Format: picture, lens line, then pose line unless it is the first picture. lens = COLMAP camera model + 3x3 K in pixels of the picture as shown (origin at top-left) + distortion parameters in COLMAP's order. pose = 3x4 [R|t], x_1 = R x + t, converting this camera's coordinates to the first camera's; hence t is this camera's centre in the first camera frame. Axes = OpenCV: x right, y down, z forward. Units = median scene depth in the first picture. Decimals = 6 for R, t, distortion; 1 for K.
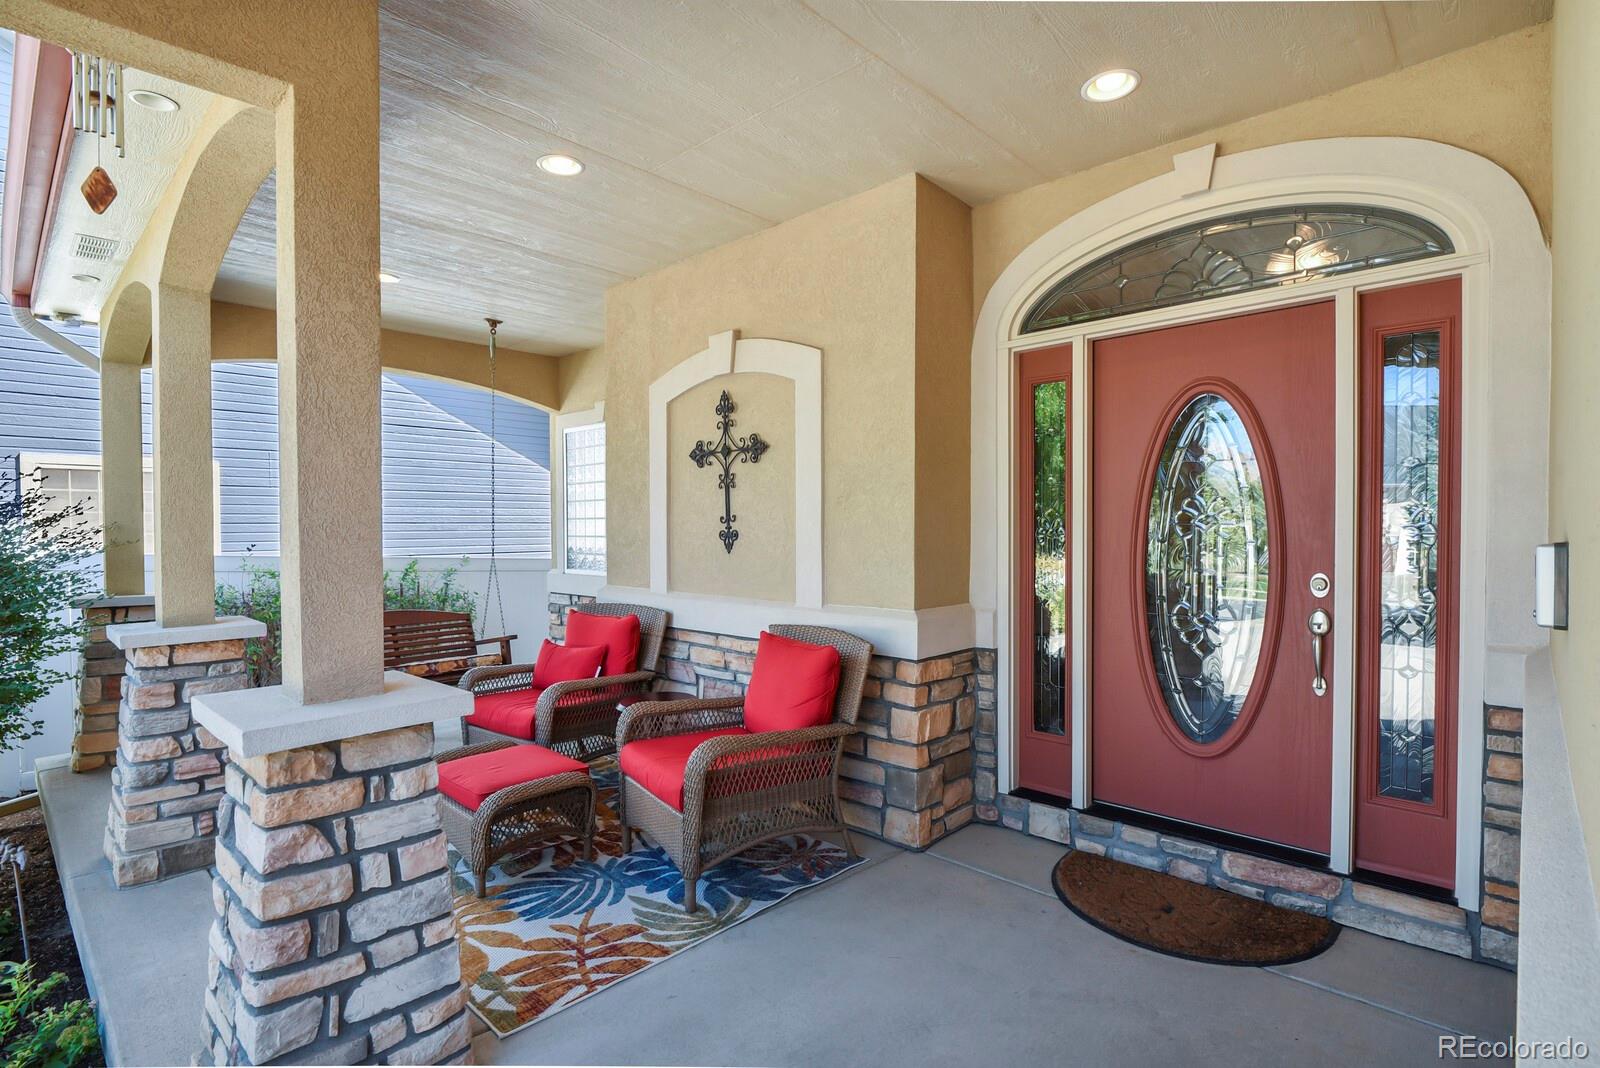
lens RADIAL K [[777.3, 0, 800.0], [0, 777.3, 534.0], [0, 0, 1]] dist [-0.009131, -0.000841]
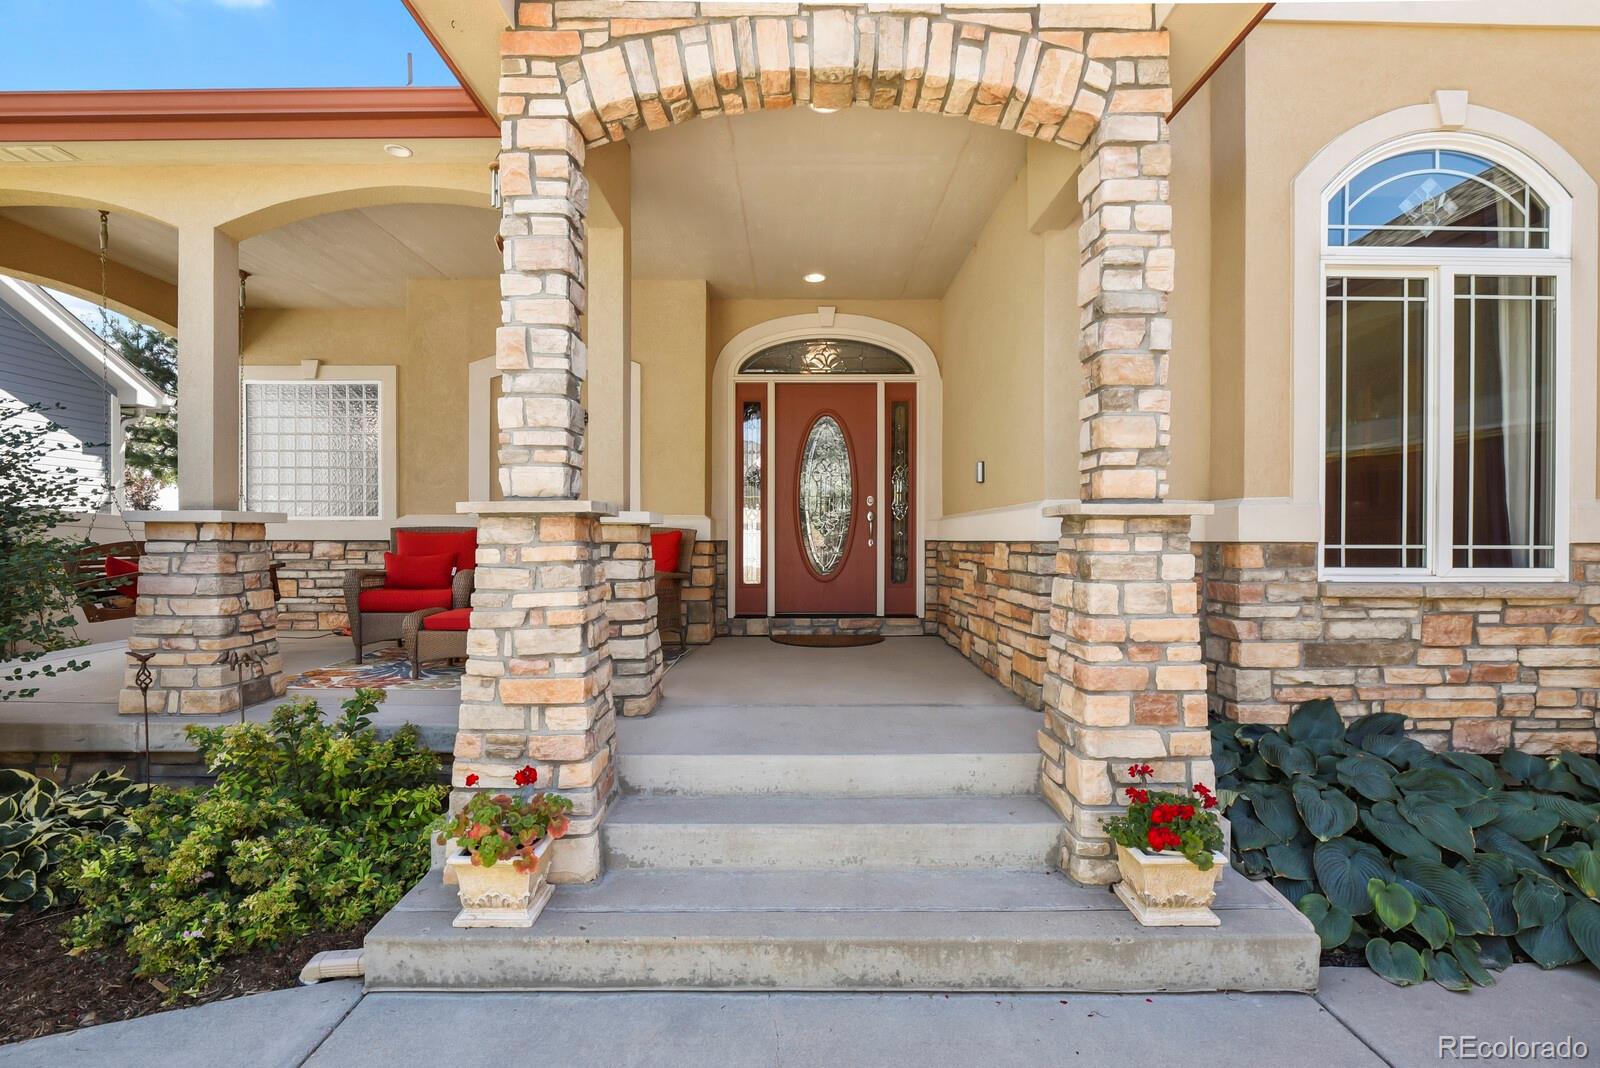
lens RADIAL K [[777.3, 0, 800.0], [0, 777.3, 534.0], [0, 0, 1]] dist [-0.009131, -0.000841]
pose [[0.721001, 0.010269, 0.692858, -0.984429], [0.000740, 0.999878, -0.015591, 0.174498], [-0.692934, 0.011754, 0.720906, -0.498365]]
